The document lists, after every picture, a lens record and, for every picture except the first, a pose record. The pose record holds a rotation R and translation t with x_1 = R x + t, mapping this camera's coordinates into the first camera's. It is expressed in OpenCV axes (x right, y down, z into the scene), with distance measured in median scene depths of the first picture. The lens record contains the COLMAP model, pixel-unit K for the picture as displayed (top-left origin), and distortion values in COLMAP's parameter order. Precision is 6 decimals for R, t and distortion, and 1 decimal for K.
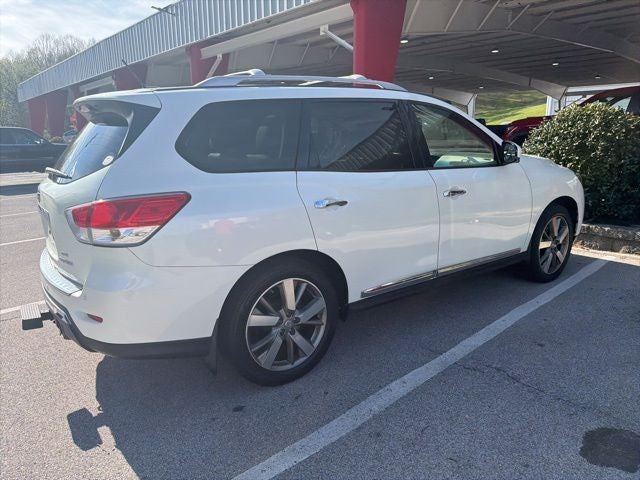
lens RADIAL K [[452.2, 0, 318.7], [0, 452.2, 236.2], [0, 0, 1]] dist [0.029317, -0.042333]
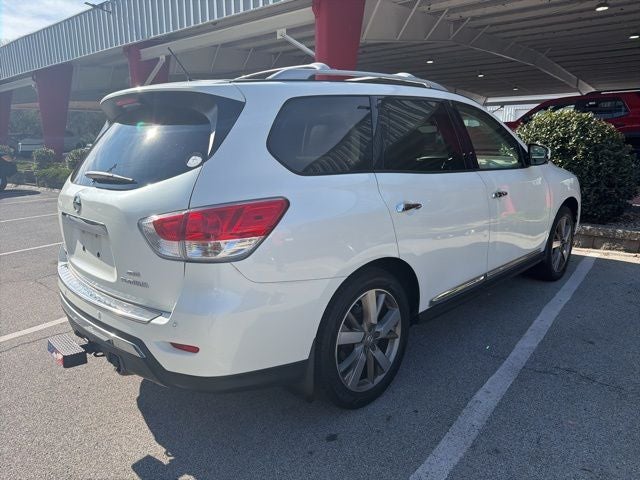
lens RADIAL K [[453.1, 0, 320.0], [0, 453.1, 240.0], [0, 0, 1]] dist [0.004192, -0.007240]
pose [[0.986804, -0.033182, 0.158485, -0.239947], [0.034429, 0.999394, -0.005131, -0.004944], [-0.158219, 0.010520, 0.987348, 0.083699]]
